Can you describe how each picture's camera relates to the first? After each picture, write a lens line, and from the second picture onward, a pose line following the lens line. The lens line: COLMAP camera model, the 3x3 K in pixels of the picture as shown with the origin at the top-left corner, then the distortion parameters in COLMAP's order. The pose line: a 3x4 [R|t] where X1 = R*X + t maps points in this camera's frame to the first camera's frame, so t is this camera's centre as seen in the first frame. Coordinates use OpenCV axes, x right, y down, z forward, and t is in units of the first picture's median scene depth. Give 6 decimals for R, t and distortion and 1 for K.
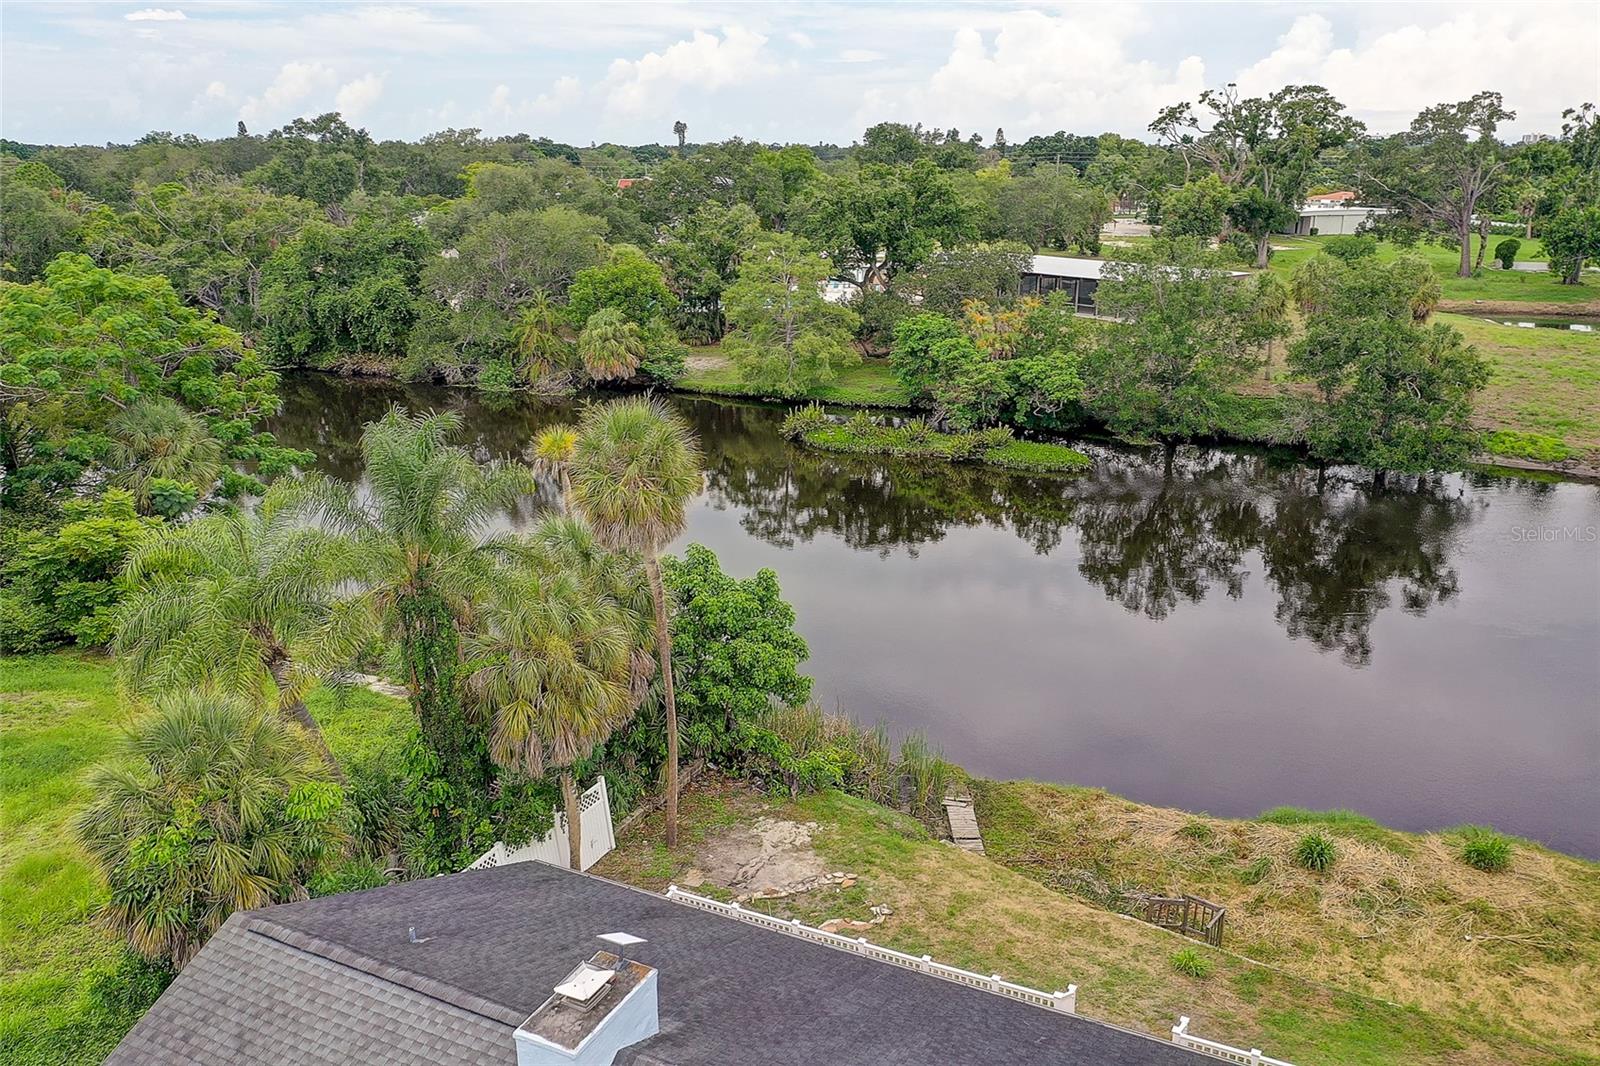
lens RADIAL K [[1244.8, 0, 796.0], [0, 1244.8, 525.1], [0, 0, 1]] dist [0.000641, 0.004617]
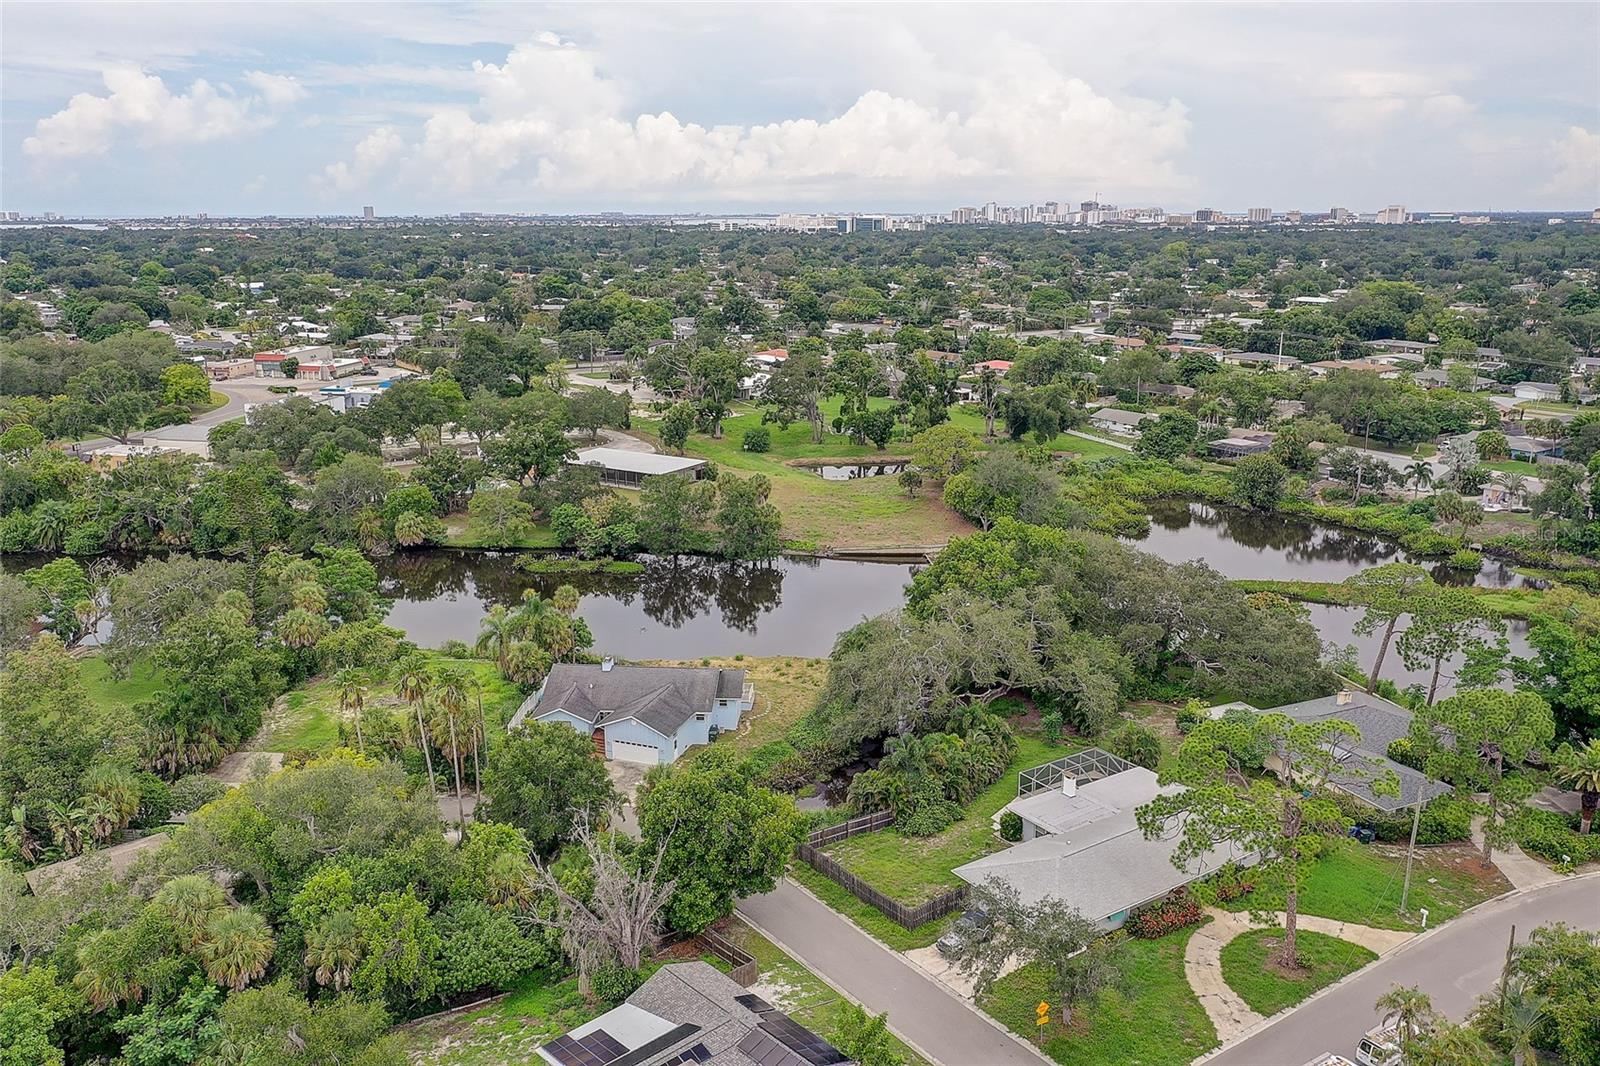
lens RADIAL K [[1244.8, 0, 796.0], [0, 1244.8, 525.1], [0, 0, 1]] dist [0.000641, 0.004617]
pose [[0.928543, -0.086520, 0.361003, -0.333778], [0.102154, 0.994469, -0.024413, -0.038470], [-0.356894, 0.059546, 0.932245, -1.282089]]
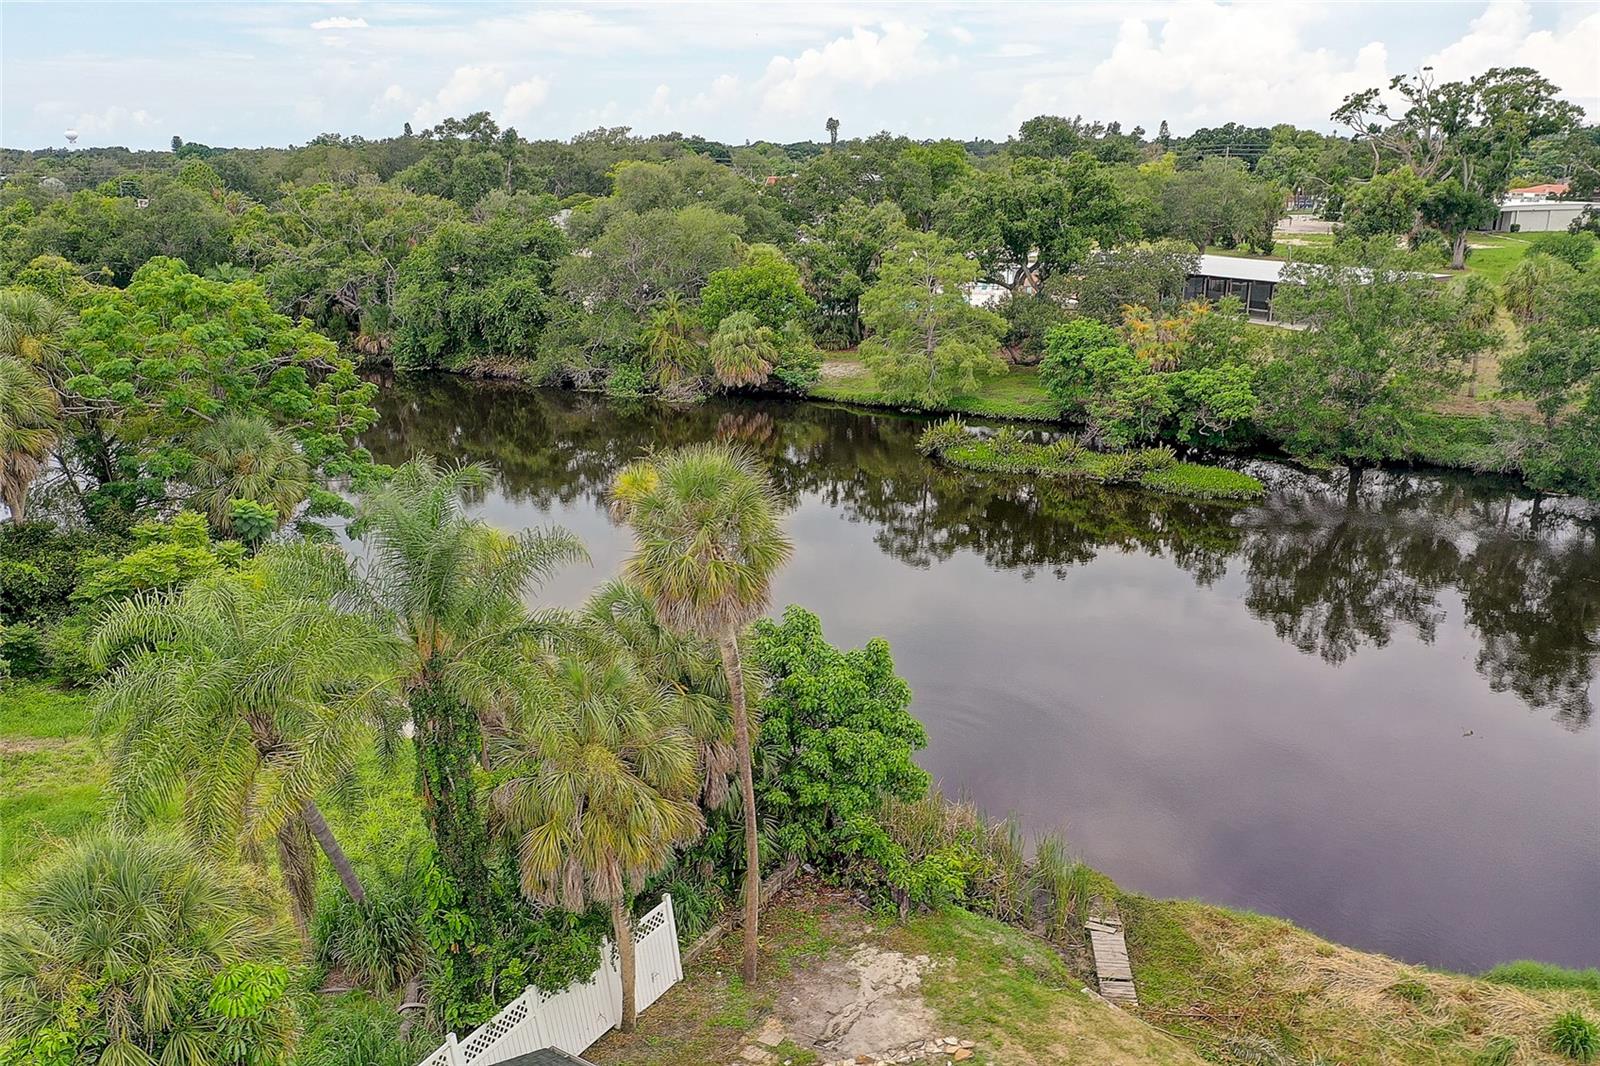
lens RADIAL K [[1244.8, 0, 796.0], [0, 1244.8, 525.1], [0, 0, 1]] dist [0.000641, 0.004617]
pose [[0.992926, 0.025461, -0.115972, 0.006426], [-0.025201, 0.999676, 0.003706, -0.016793], [0.116028, -0.000757, 0.993246, 0.063876]]
